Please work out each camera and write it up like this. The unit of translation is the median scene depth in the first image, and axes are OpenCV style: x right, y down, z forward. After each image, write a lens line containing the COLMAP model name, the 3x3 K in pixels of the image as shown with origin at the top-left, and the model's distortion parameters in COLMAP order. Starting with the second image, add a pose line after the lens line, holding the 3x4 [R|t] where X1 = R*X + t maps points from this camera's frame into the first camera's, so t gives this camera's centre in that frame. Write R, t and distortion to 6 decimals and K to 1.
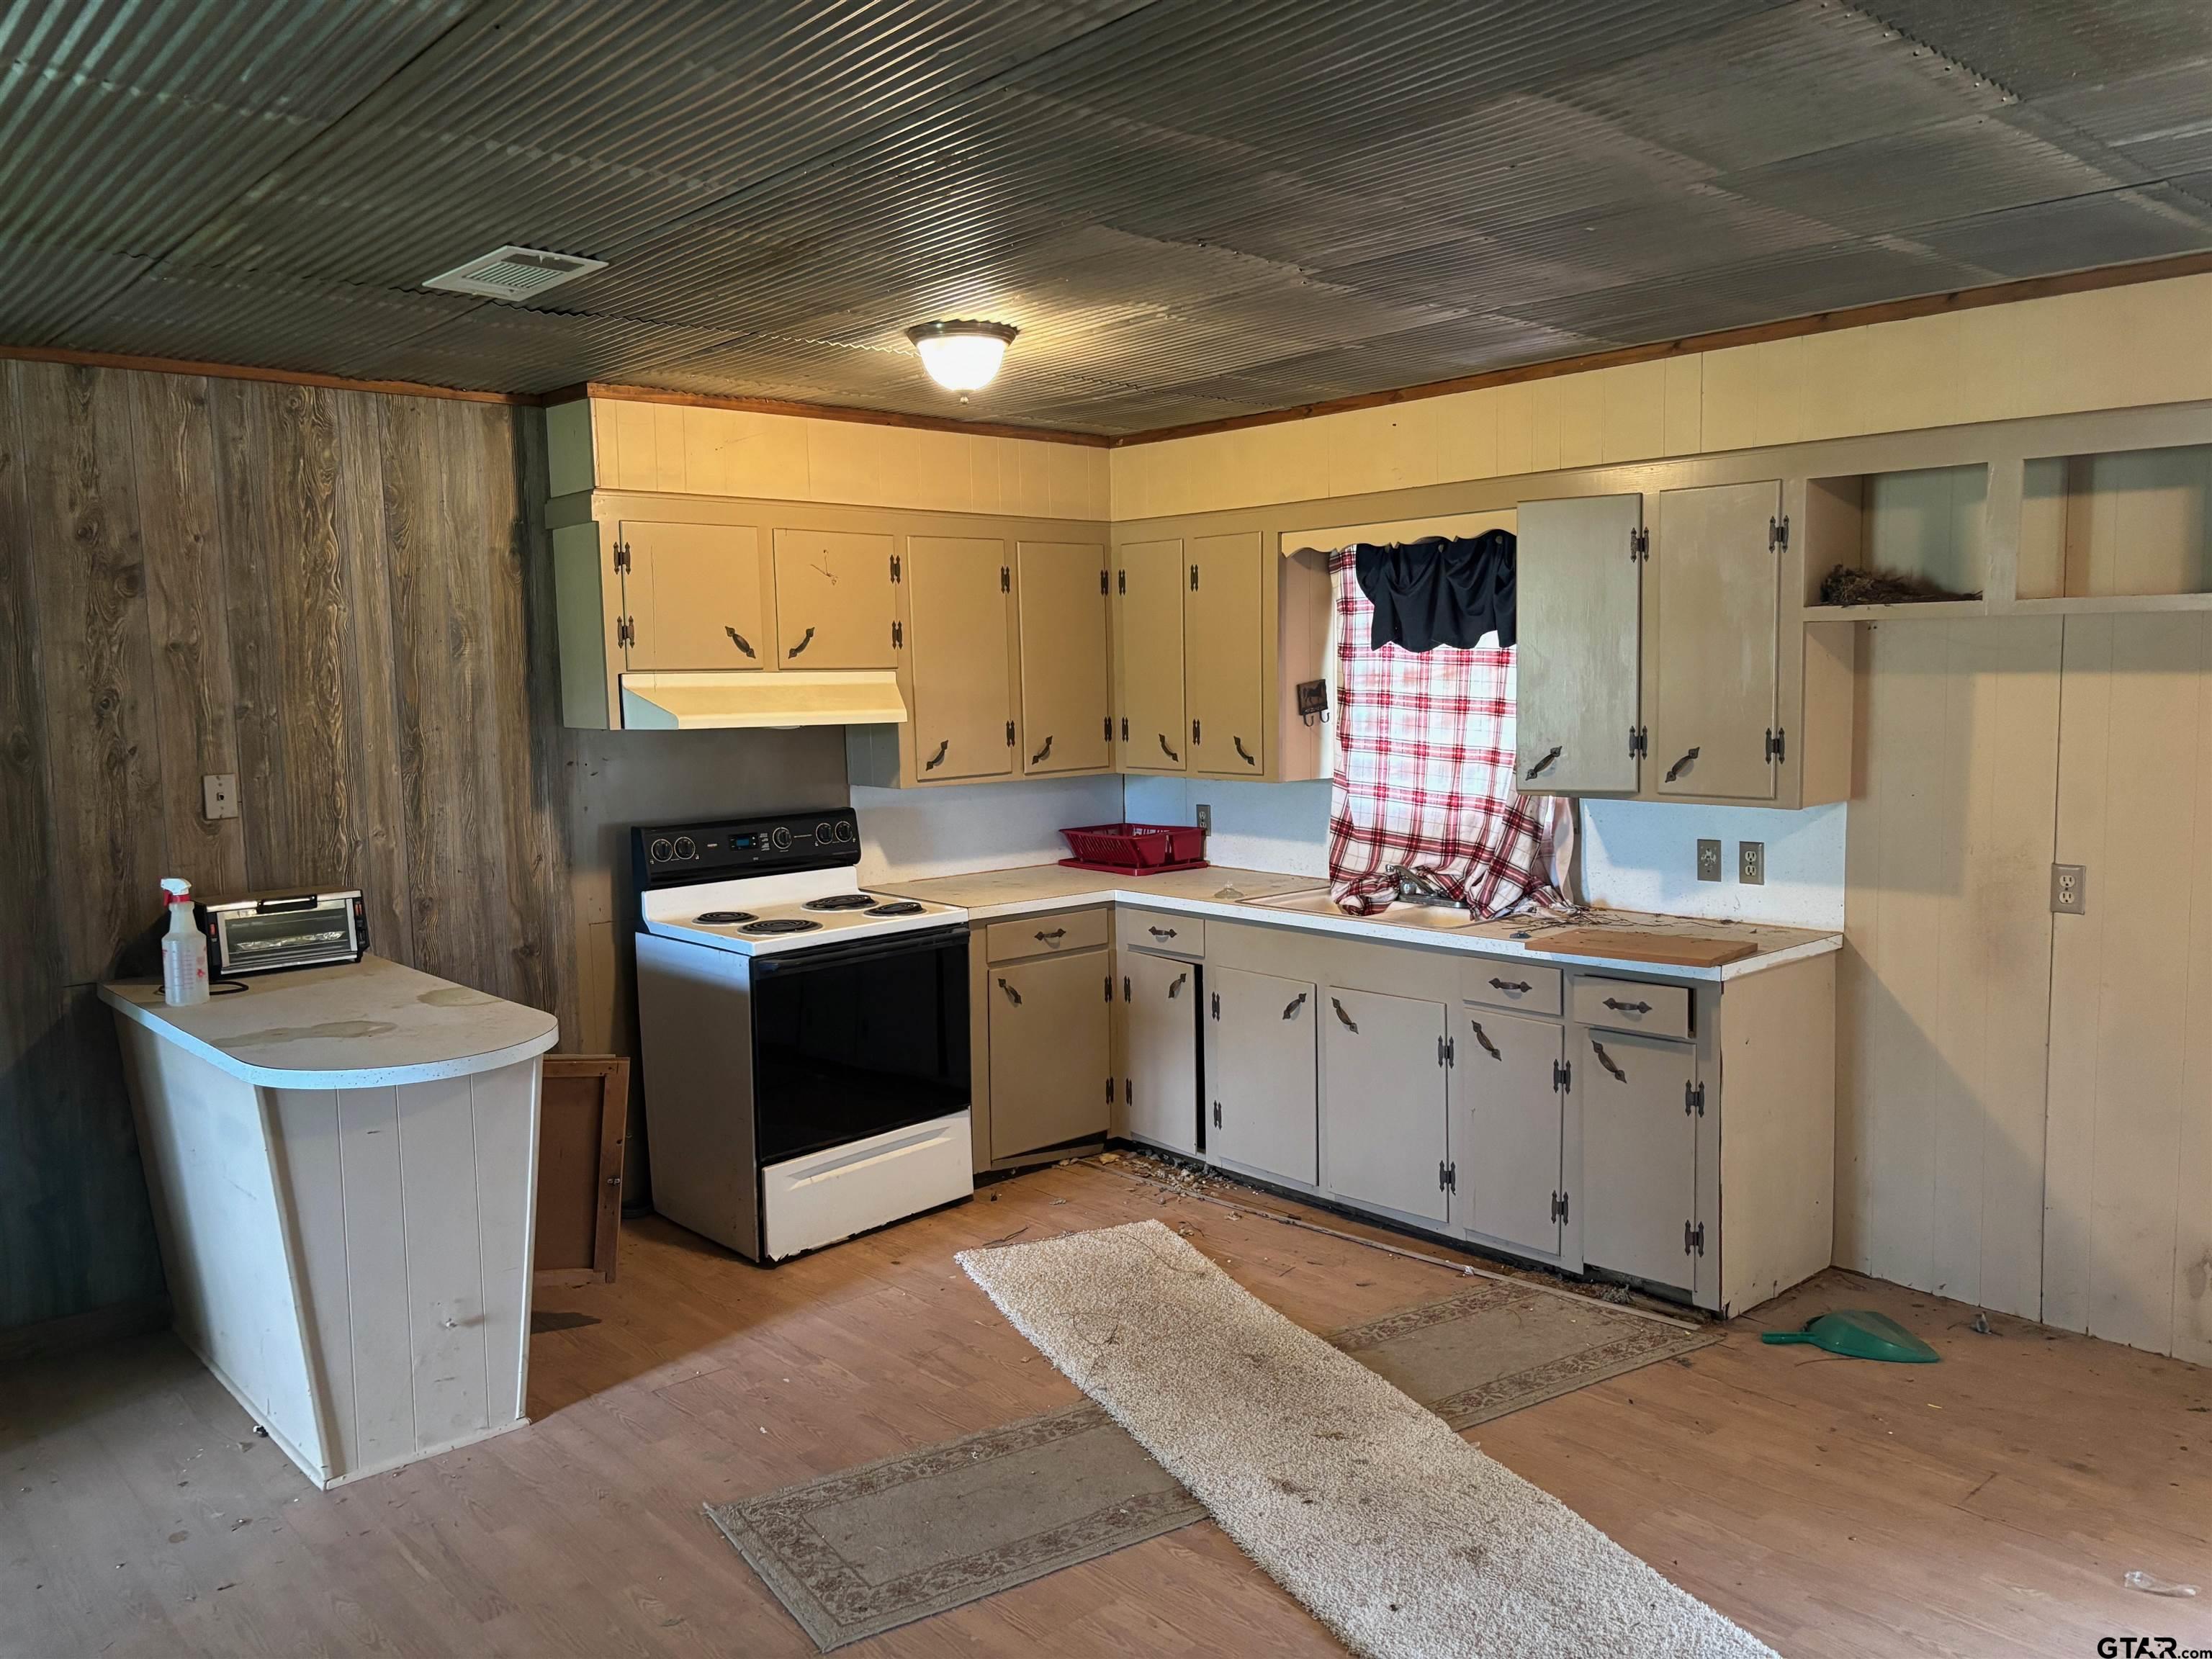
lens RADIAL K [[1672.9, 0, 1110.0], [0, 1672.9, 830.3], [0, 0, 1]] dist [0.001147, 0.004511]
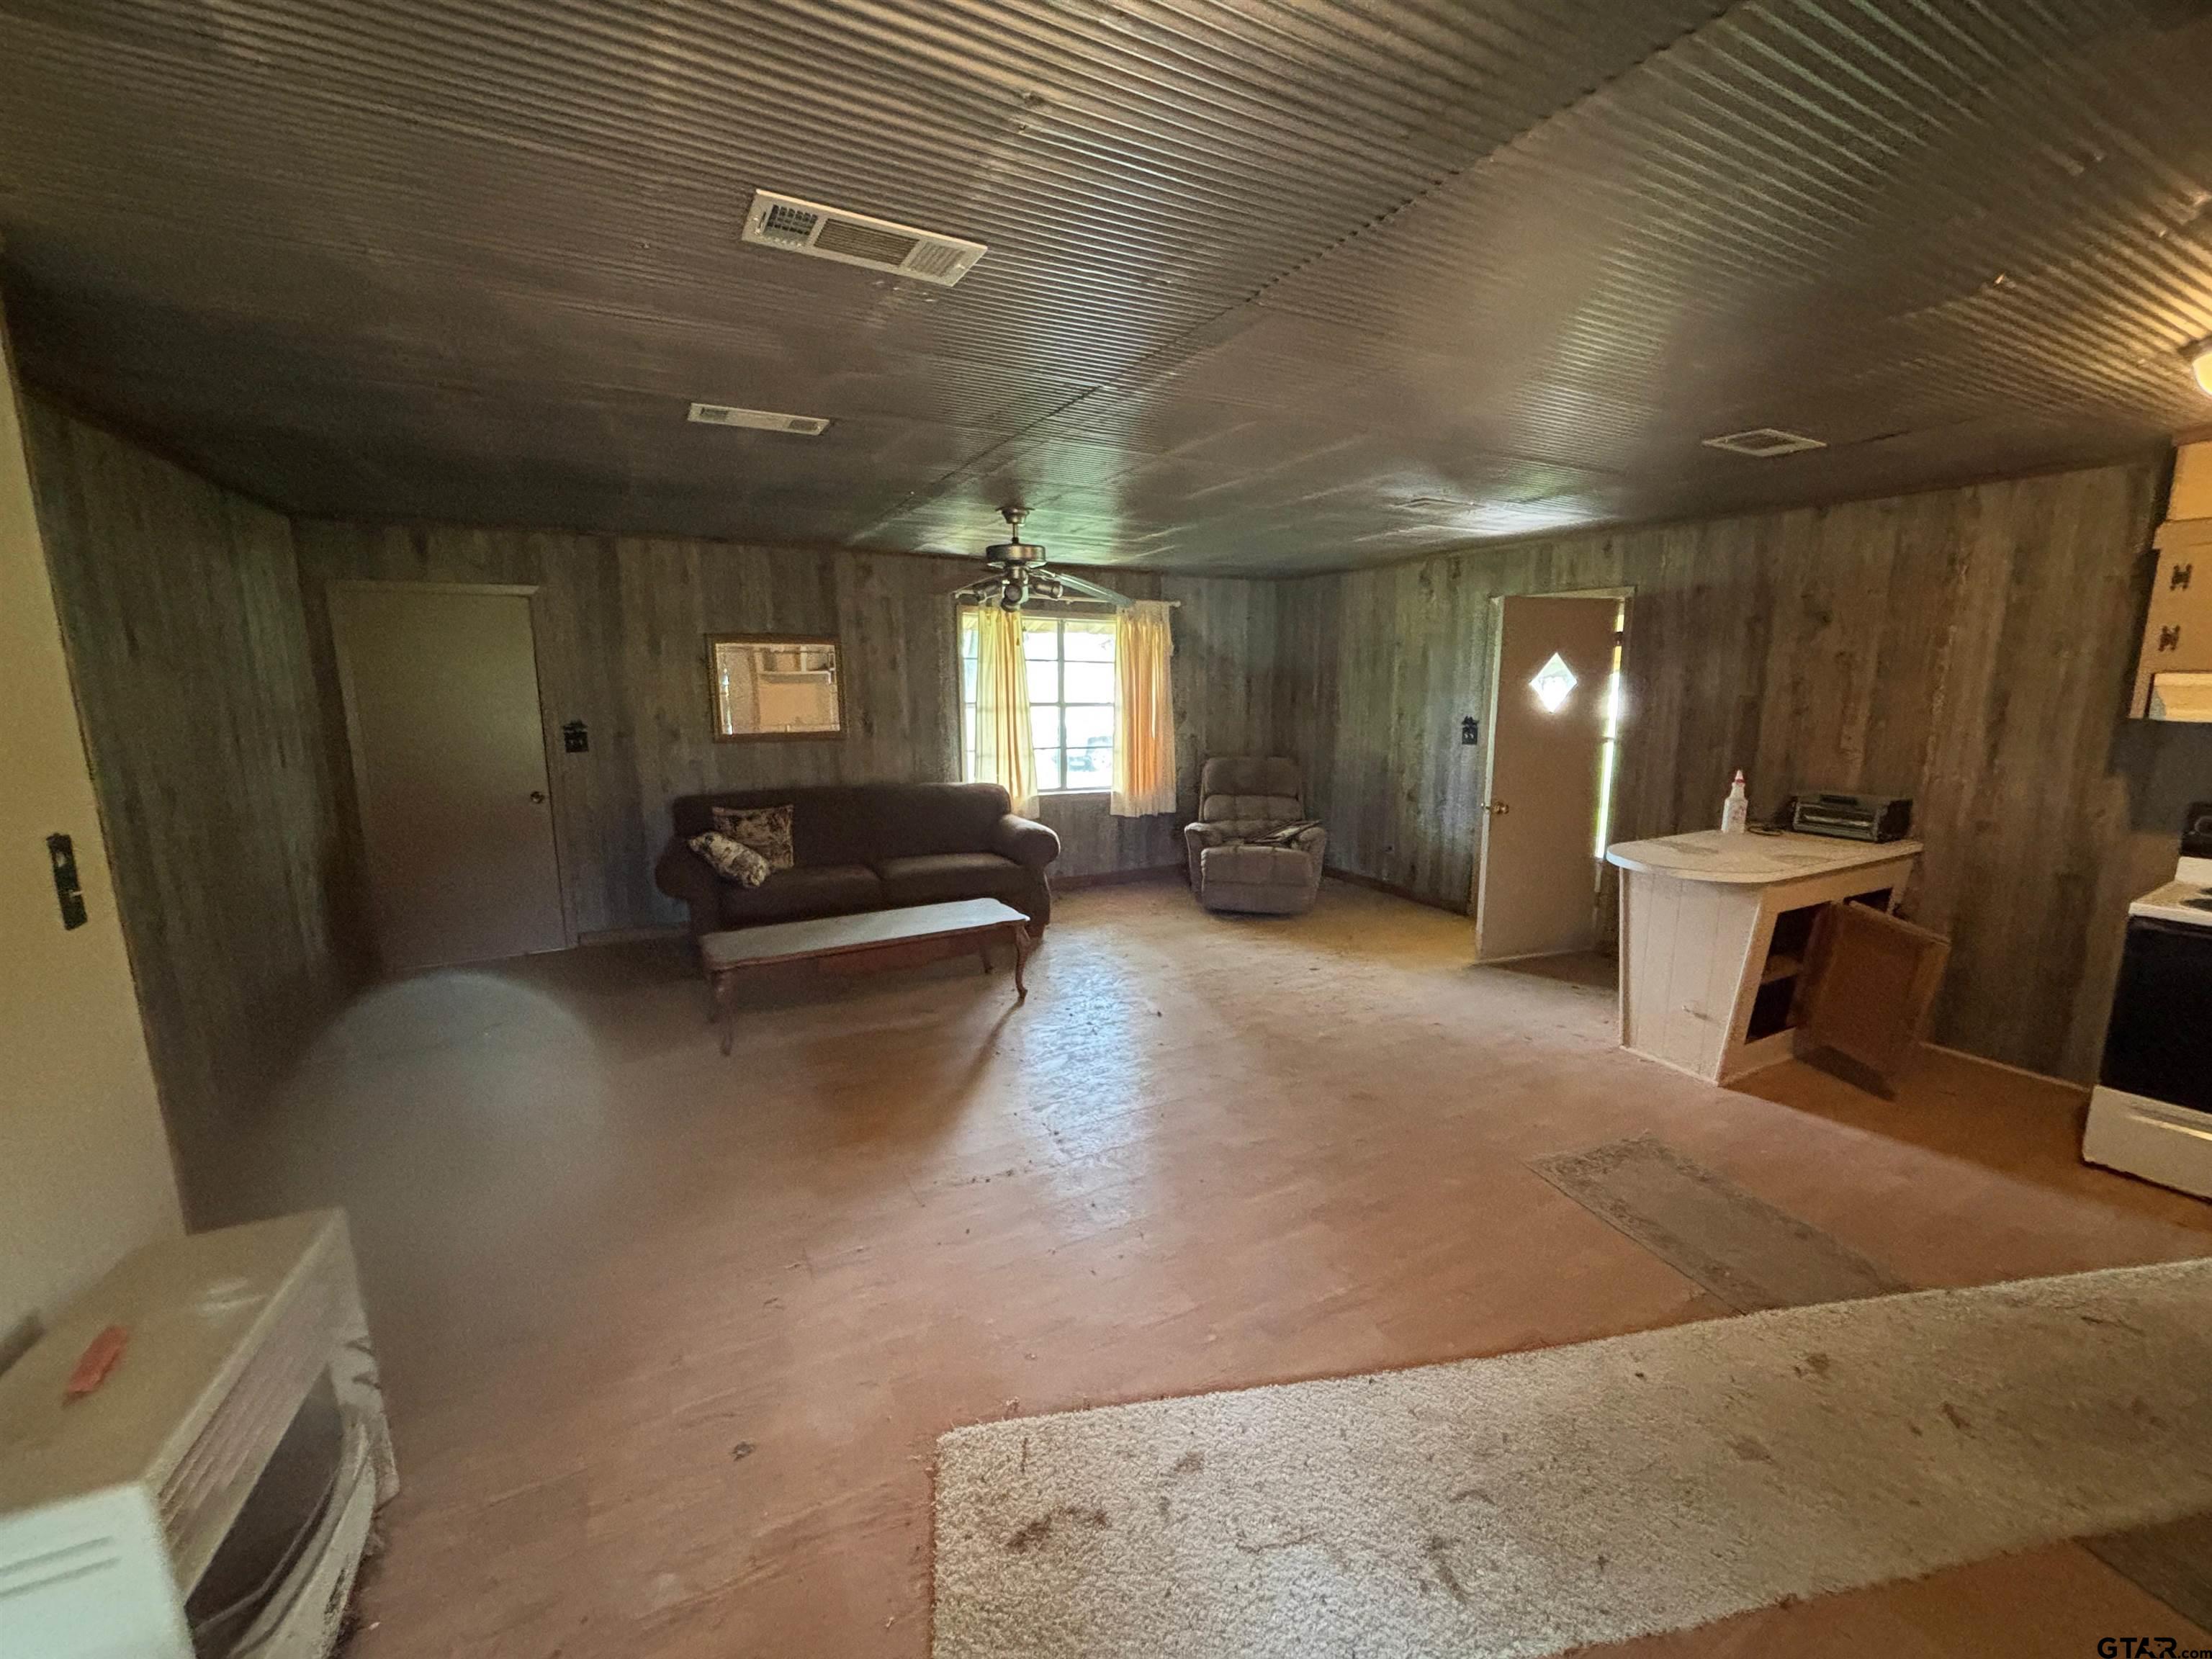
lens RADIAL K [[890.3, 0, 1110.7], [0, 890.3, 828.1], [0, 0, 1]] dist [-0.001441, -0.000176]
pose [[-0.234690, 0.187592, -0.953798, 0.567743], [-0.087650, 0.973122, 0.212959, -0.057745], [0.968111, 0.133580, -0.211939, 0.433111]]
